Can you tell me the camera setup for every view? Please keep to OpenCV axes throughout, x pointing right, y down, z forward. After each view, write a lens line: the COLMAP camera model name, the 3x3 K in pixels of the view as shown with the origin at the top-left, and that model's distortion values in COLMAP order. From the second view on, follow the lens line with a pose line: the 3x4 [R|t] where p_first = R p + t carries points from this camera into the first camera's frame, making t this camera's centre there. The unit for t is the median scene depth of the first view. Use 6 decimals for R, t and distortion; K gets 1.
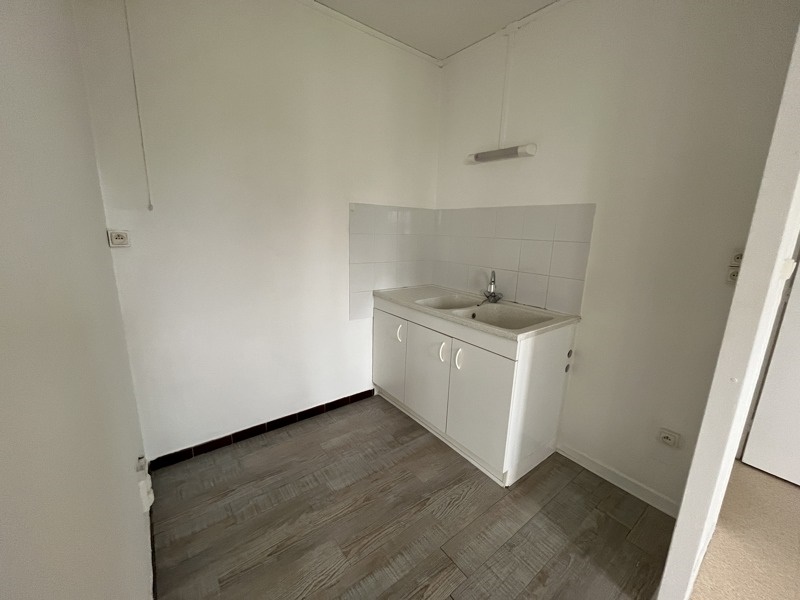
lens RADIAL K [[324.9, 0, 400.0], [0, 324.9, 300.0], [0, 0, 1]] dist [-0.002049, -0.000560]
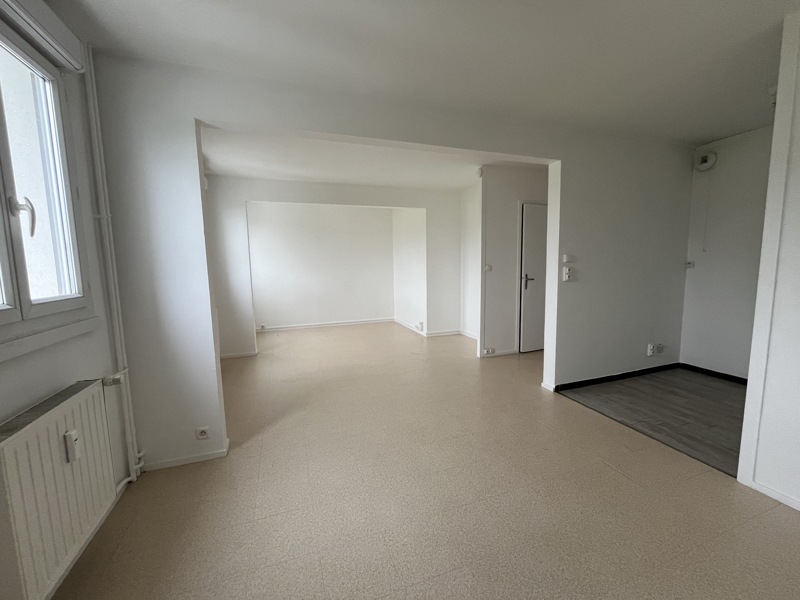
lens RADIAL K [[324.9, 0, 400.0], [0, 324.9, 300.0], [0, 0, 1]] dist [-0.002049, -0.000560]
pose [[-0.314712, 0.081021, -0.945723, 2.609024], [-0.195314, 0.969501, 0.148054, 0.168910], [0.928875, 0.231307, -0.289289, -0.345039]]
